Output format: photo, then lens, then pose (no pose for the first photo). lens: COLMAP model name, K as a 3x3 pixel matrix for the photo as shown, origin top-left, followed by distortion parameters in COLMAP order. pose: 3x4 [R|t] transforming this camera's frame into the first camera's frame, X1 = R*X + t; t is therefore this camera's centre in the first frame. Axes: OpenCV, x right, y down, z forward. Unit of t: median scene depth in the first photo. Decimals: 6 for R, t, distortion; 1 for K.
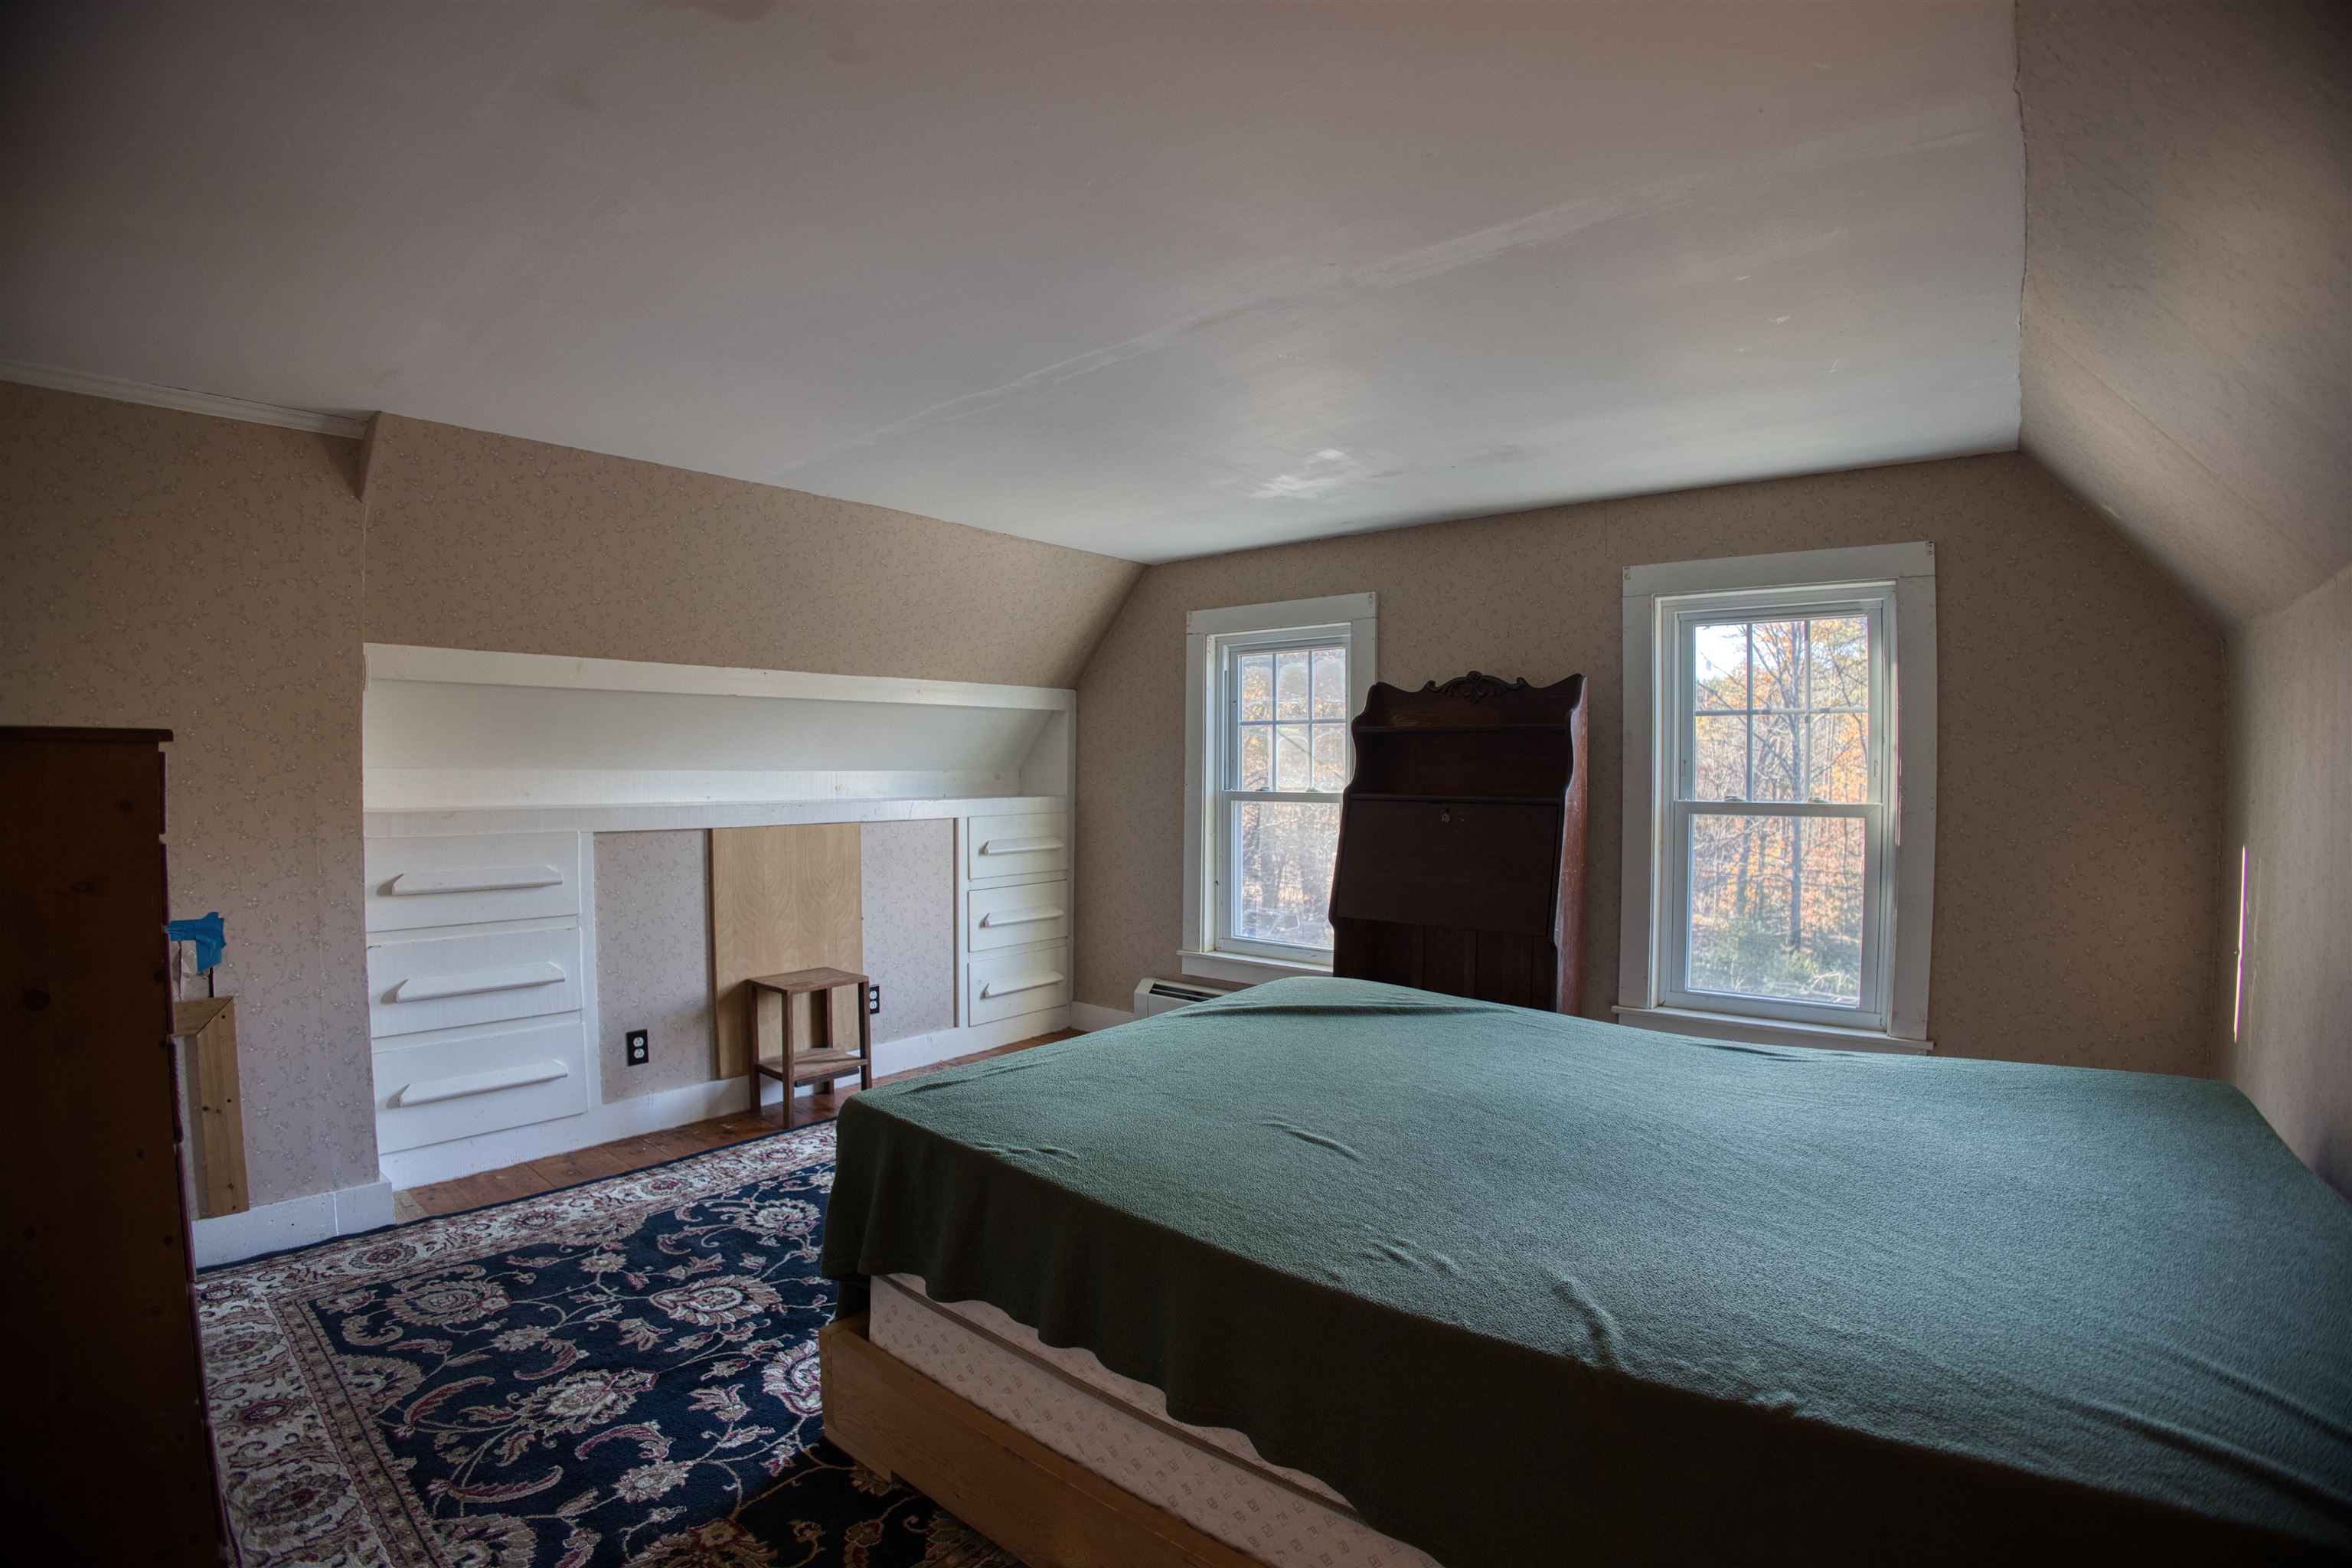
lens RADIAL K [[1087.4, 0, 1169.2], [0, 1087.4, 784.8], [0, 0, 1]] dist [-0.139068, 0.031566]
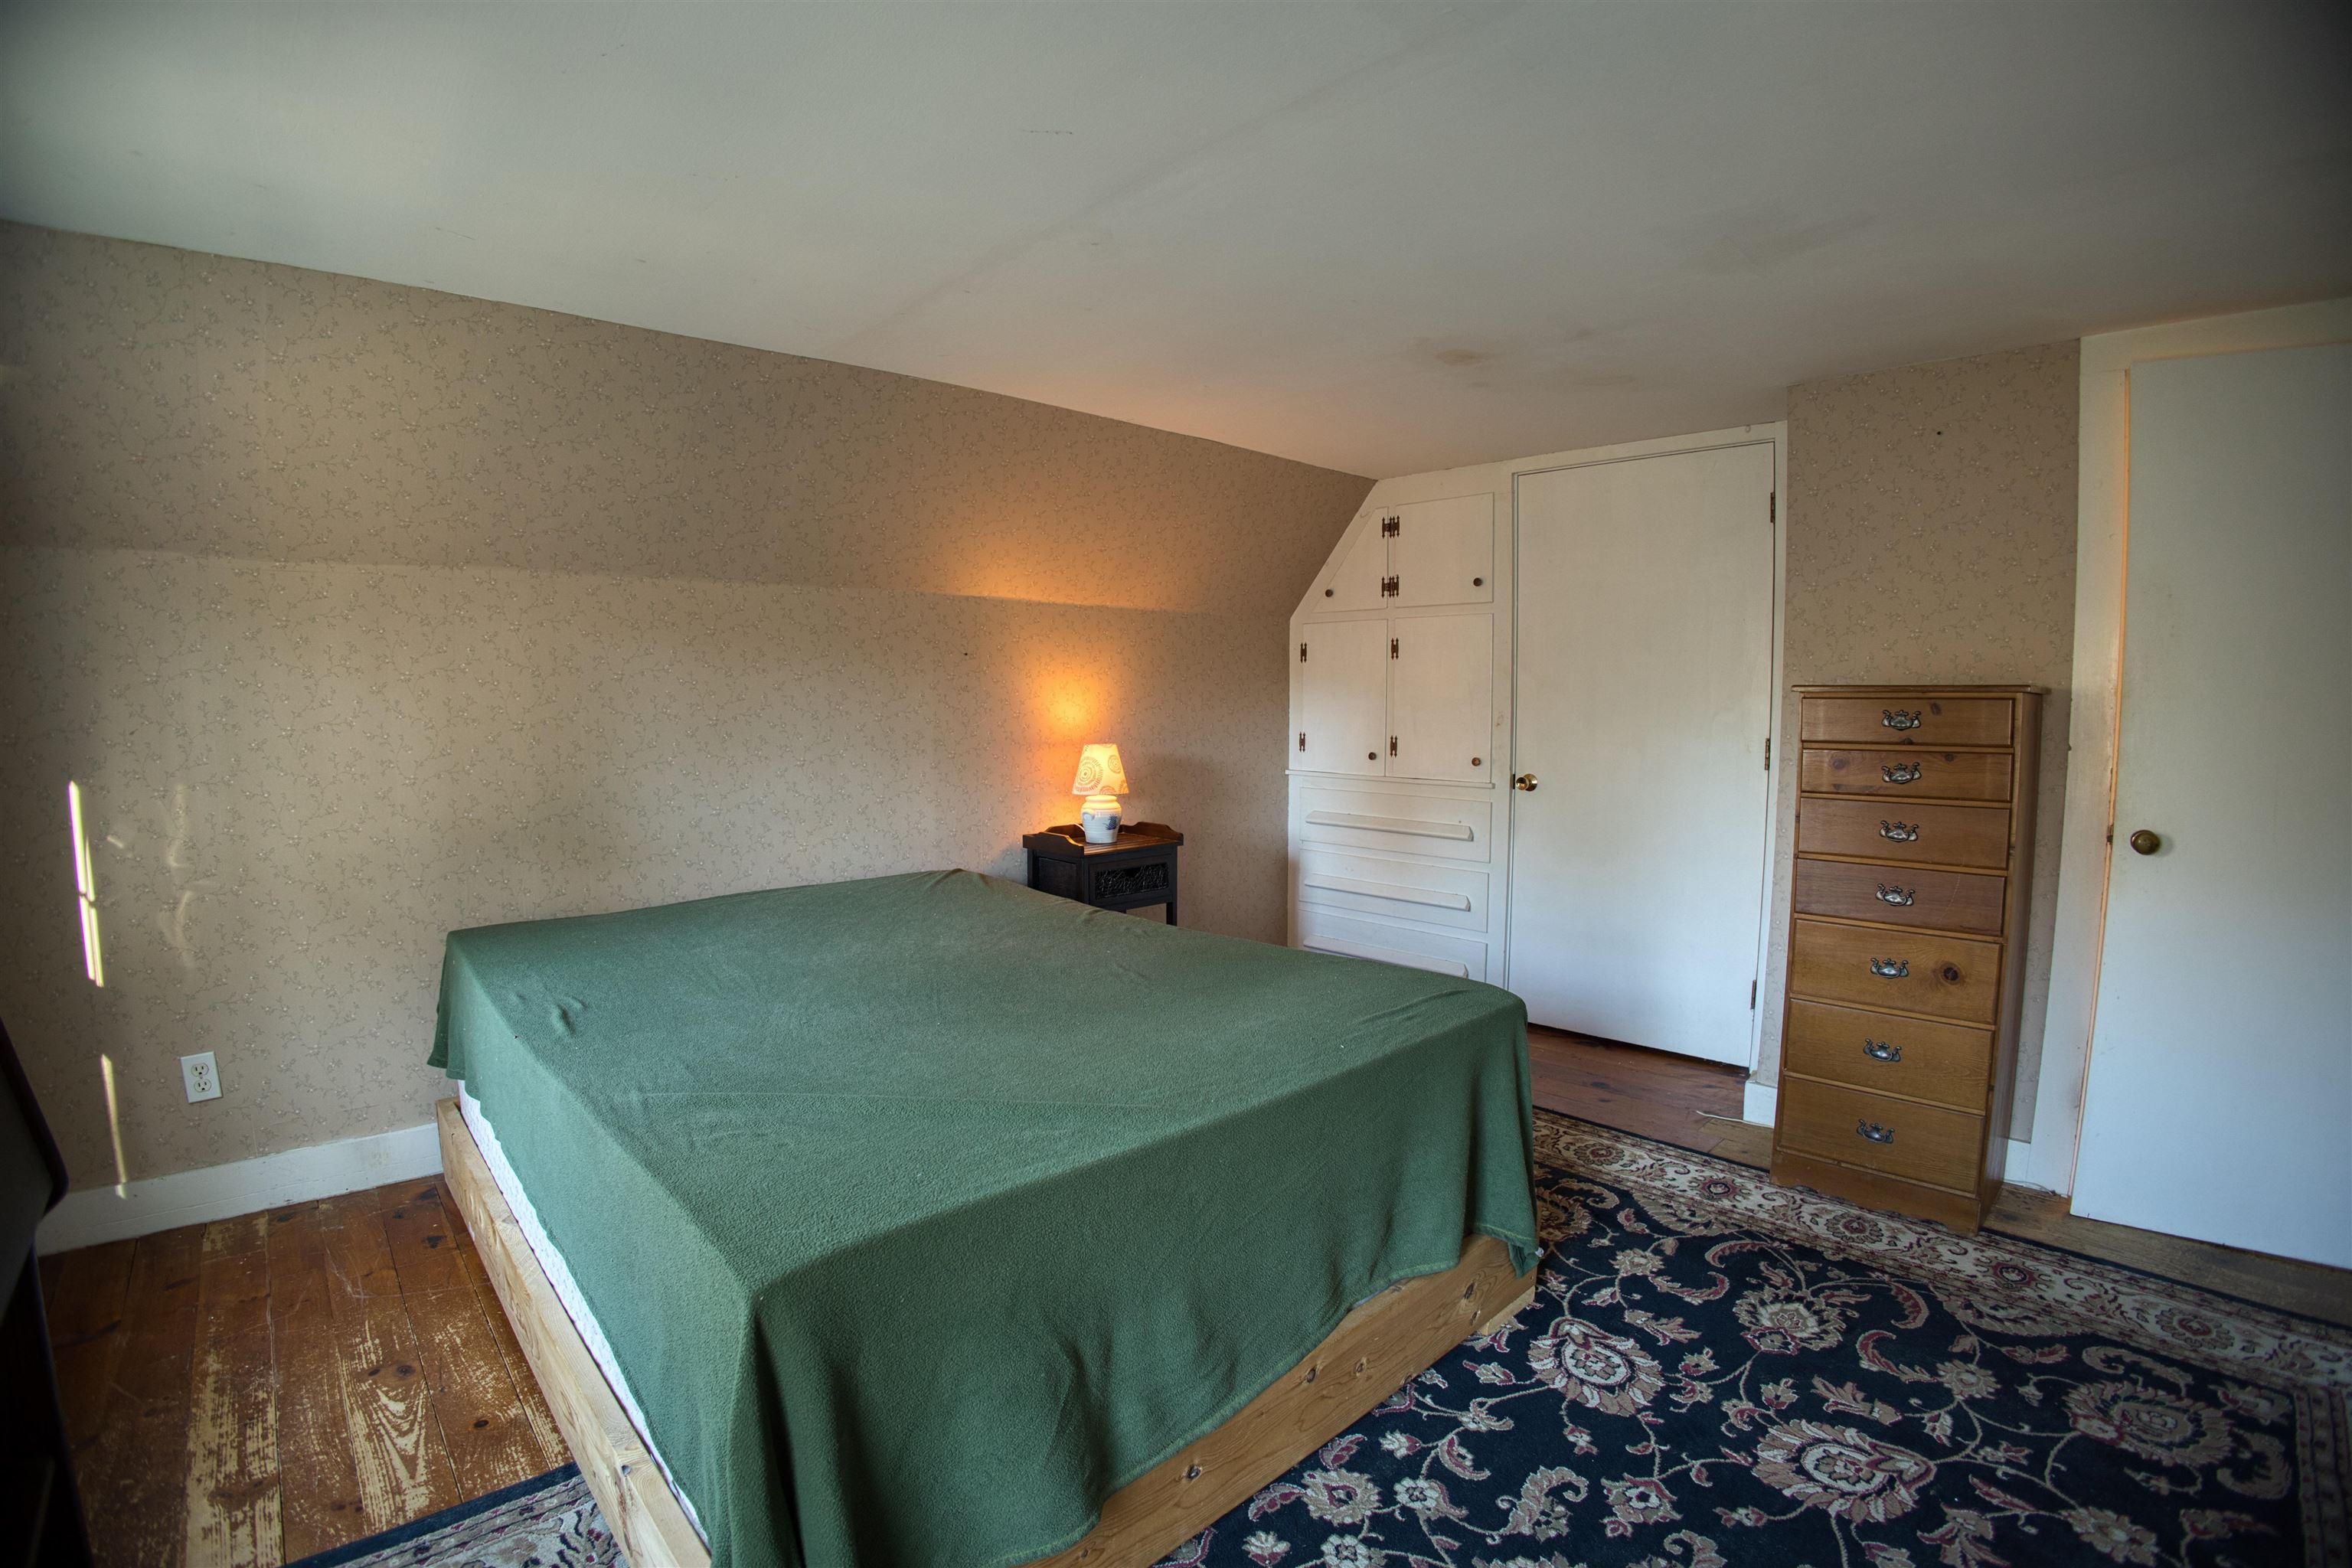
lens RADIAL K [[1087.4, 0, 1169.2], [0, 1087.4, 784.8], [0, 0, 1]] dist [-0.139068, 0.031566]
pose [[-0.990027, -0.017005, 0.139844, -0.080770], [-0.003502, 0.995351, 0.096245, -0.034177], [-0.140831, 0.094796, -0.985485, 1.949634]]
